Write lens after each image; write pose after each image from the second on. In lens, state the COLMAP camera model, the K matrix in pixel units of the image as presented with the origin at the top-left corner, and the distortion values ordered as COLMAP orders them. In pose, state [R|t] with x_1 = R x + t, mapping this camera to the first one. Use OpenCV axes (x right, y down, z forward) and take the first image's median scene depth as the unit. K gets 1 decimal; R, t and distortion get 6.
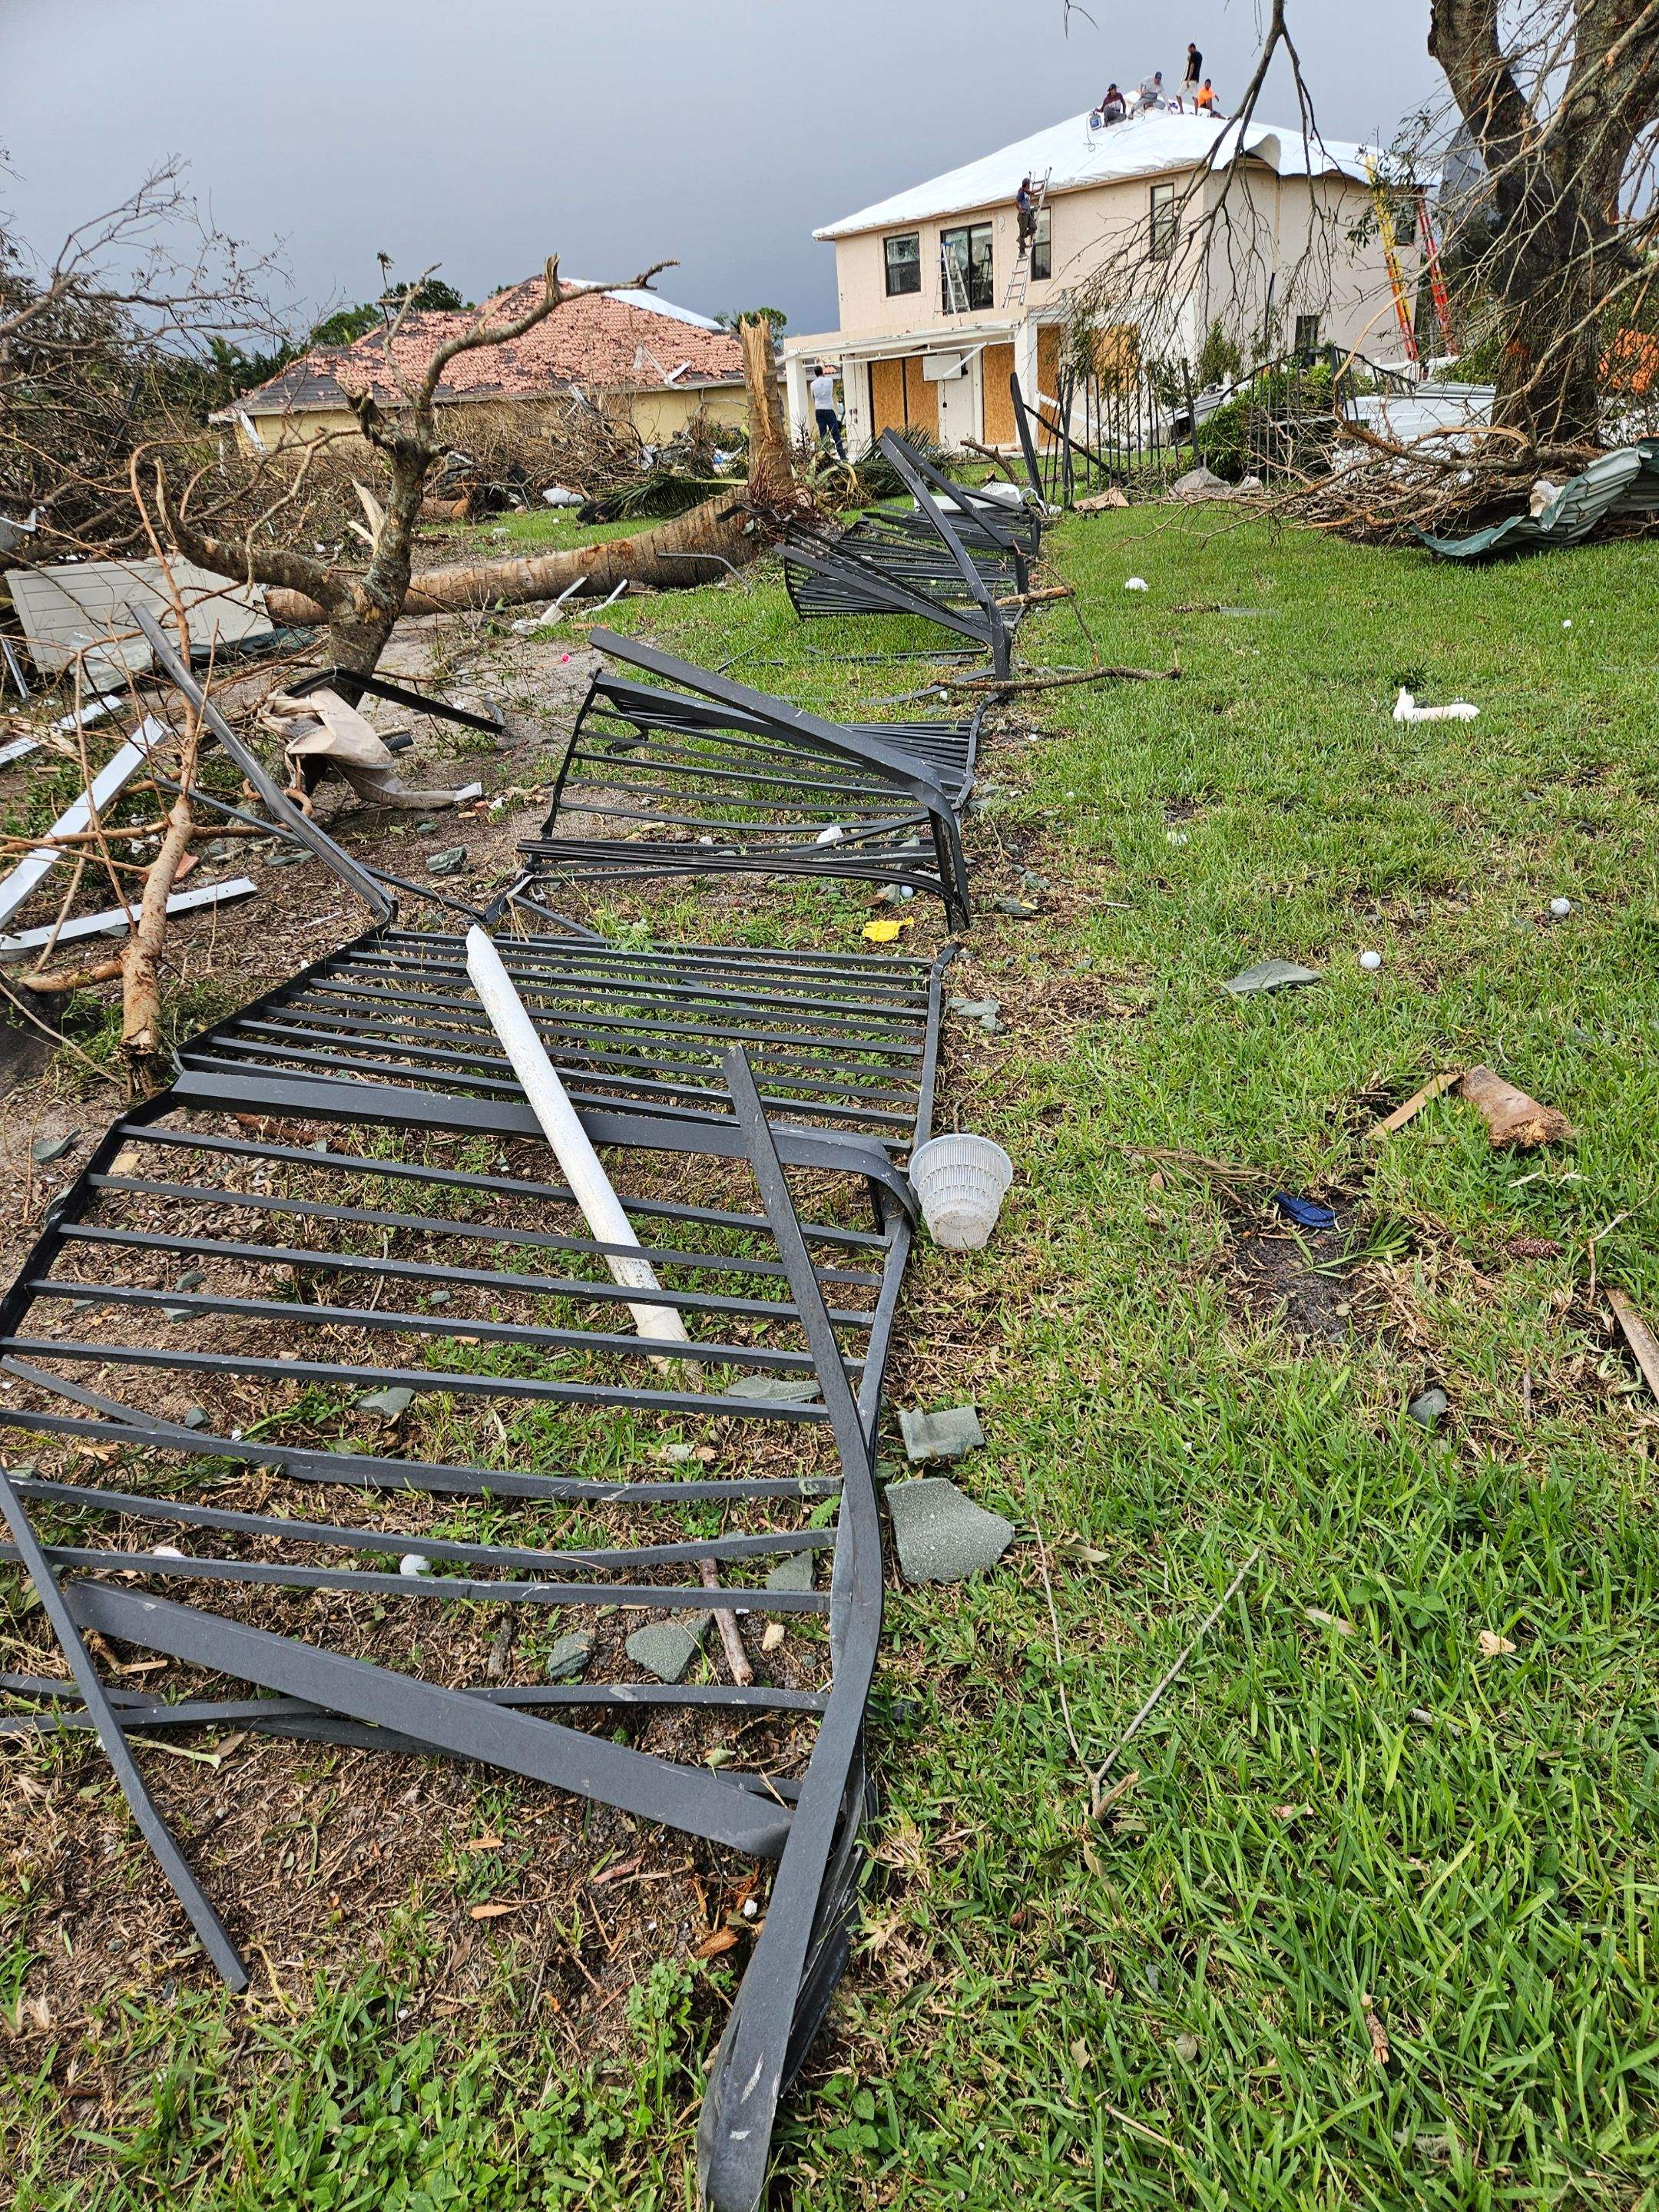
lens RADIAL K [[1522.0, 0, 814.5], [0, 1522.0, 1118.6], [0, 0, 1]] dist [0.050922, -0.012930]
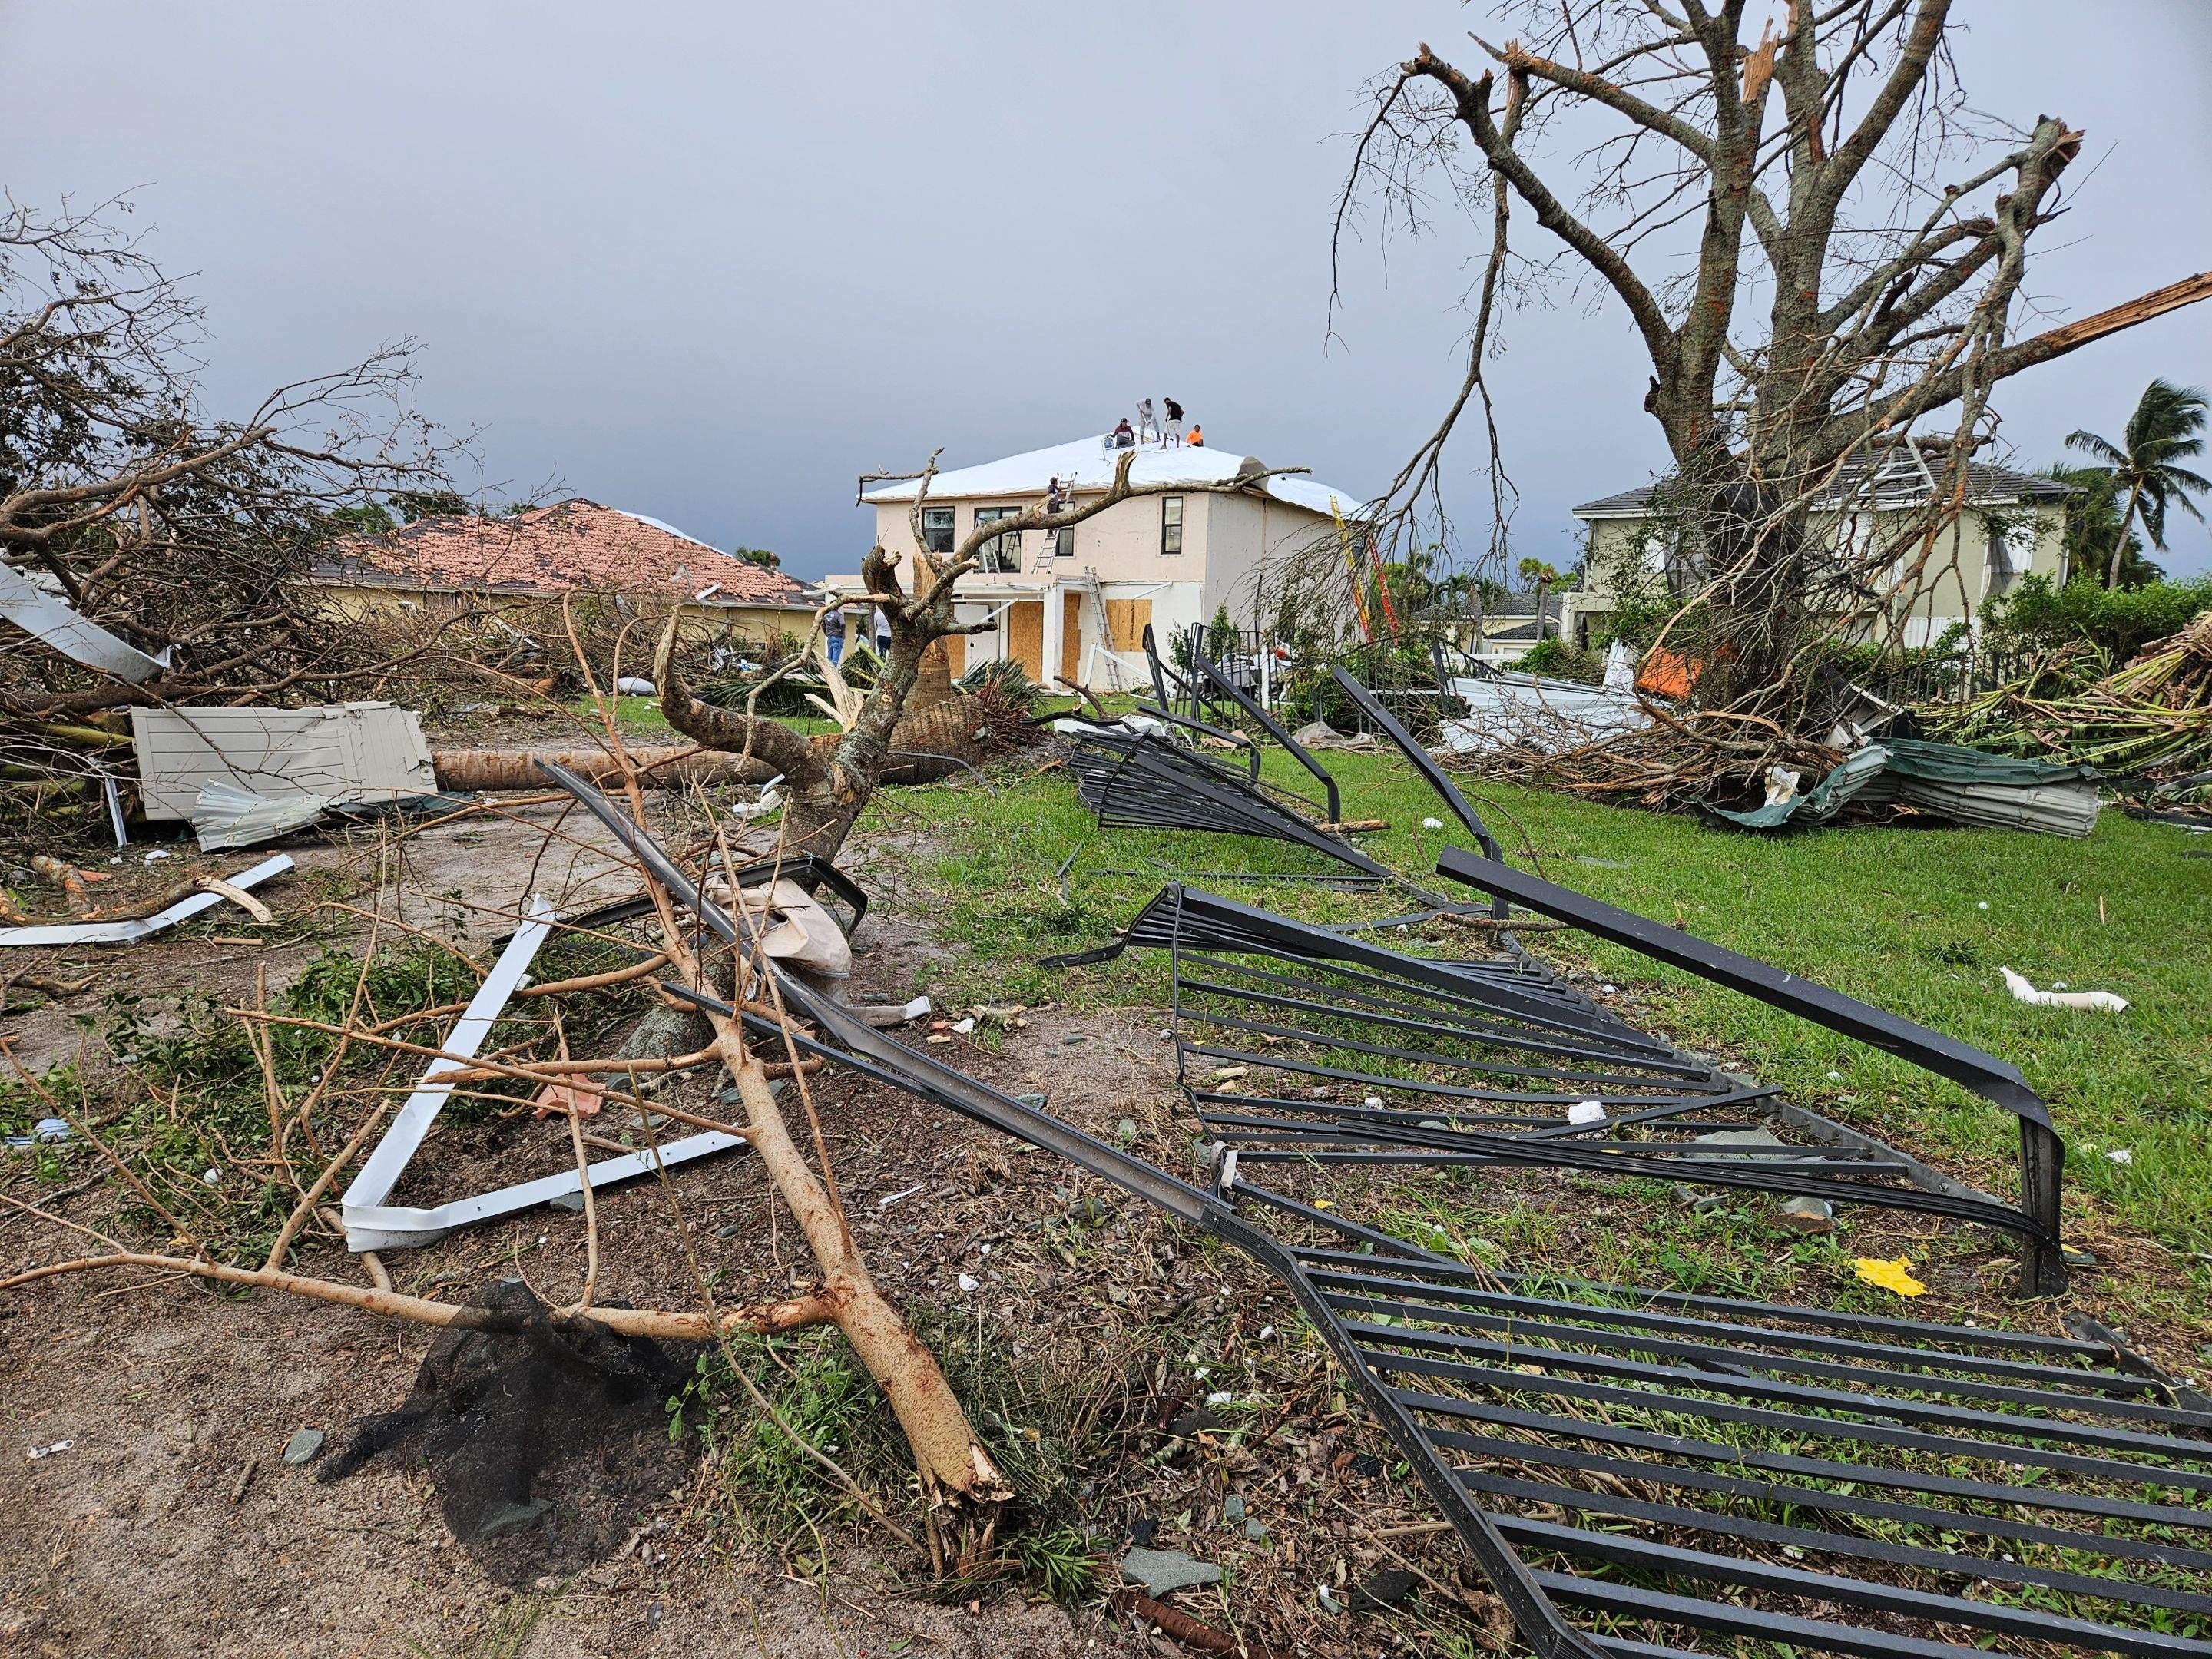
lens RADIAL K [[1466.9, 0, 1060.6], [0, 1466.9, 854.6], [0, 0, 1]] dist [0.080809, -0.066048]
pose [[0.978186, 0.075195, 0.193645, -0.155423], [-0.015716, 0.956303, -0.291955, -0.032494], [-0.207137, 0.282543, 0.936623, 0.113971]]
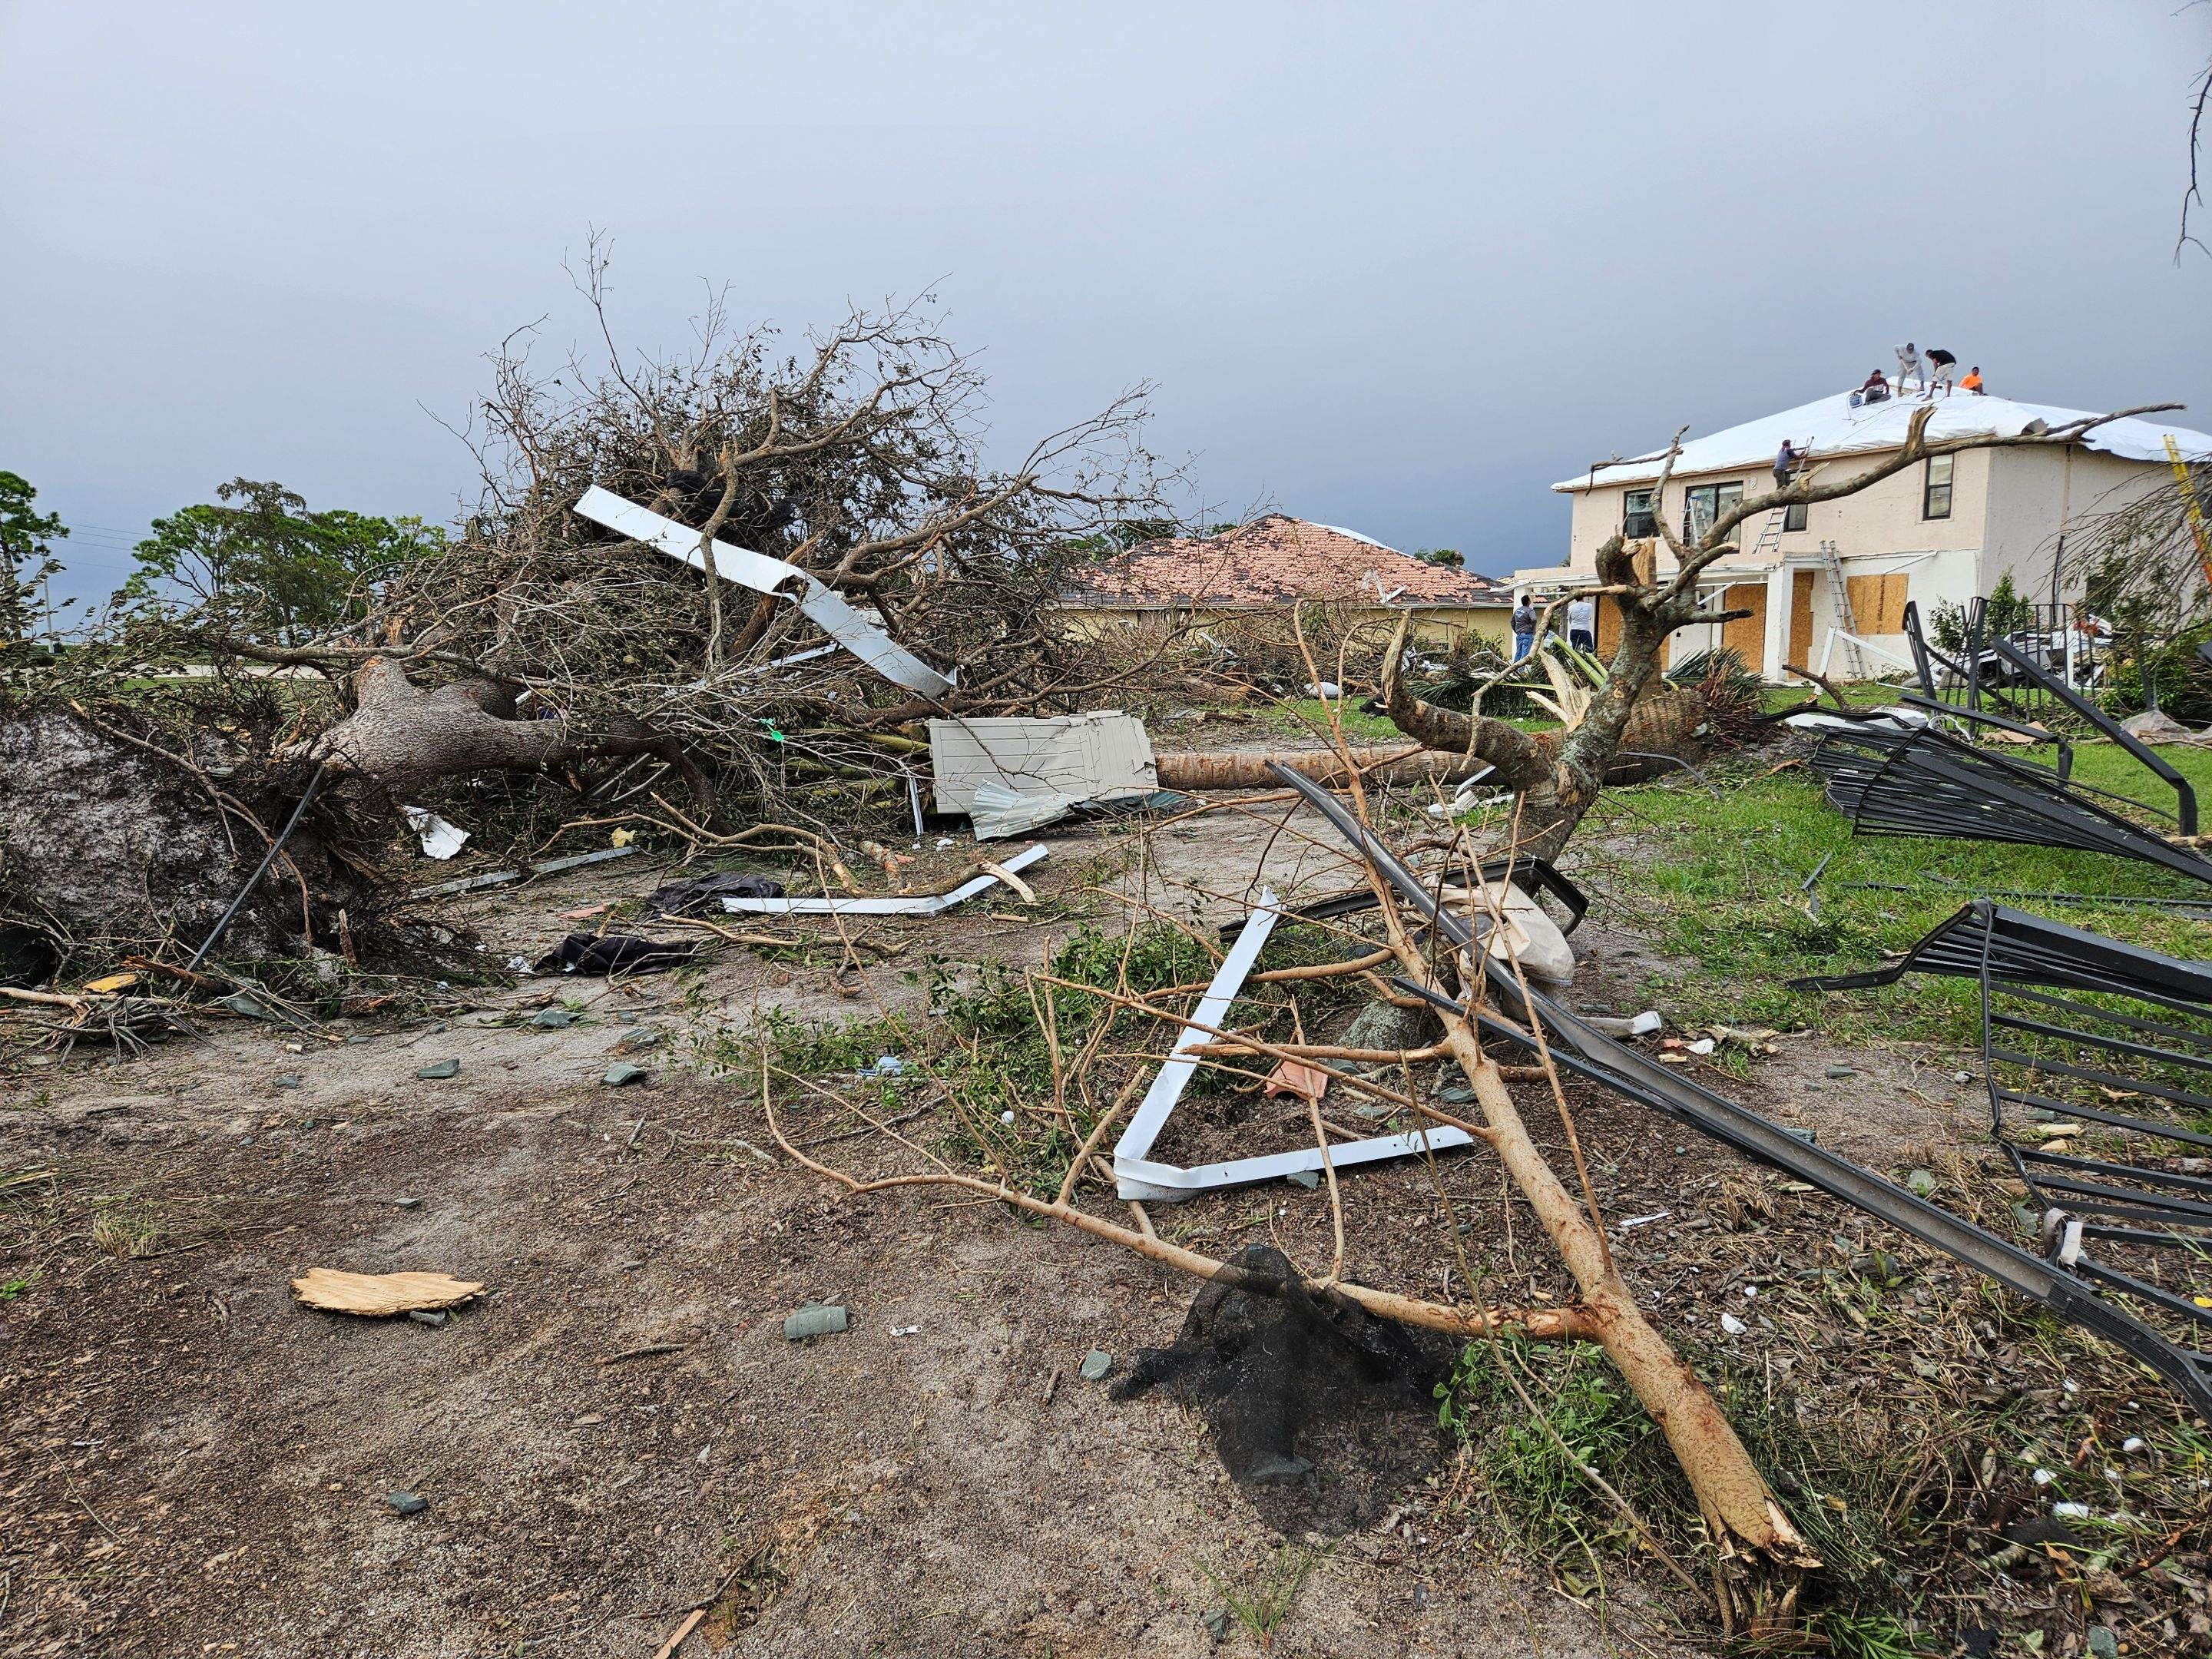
lens RADIAL K [[1466.9, 0, 1072.0], [0, 1466.9, 828.6], [0, 0, 1]] dist [0.080809, -0.066048]
pose [[0.964669, 0.097169, -0.244892, -0.165958], [-0.163904, 0.949071, -0.269071, -0.029987], [0.206275, 0.299704, 0.931466, 0.110935]]
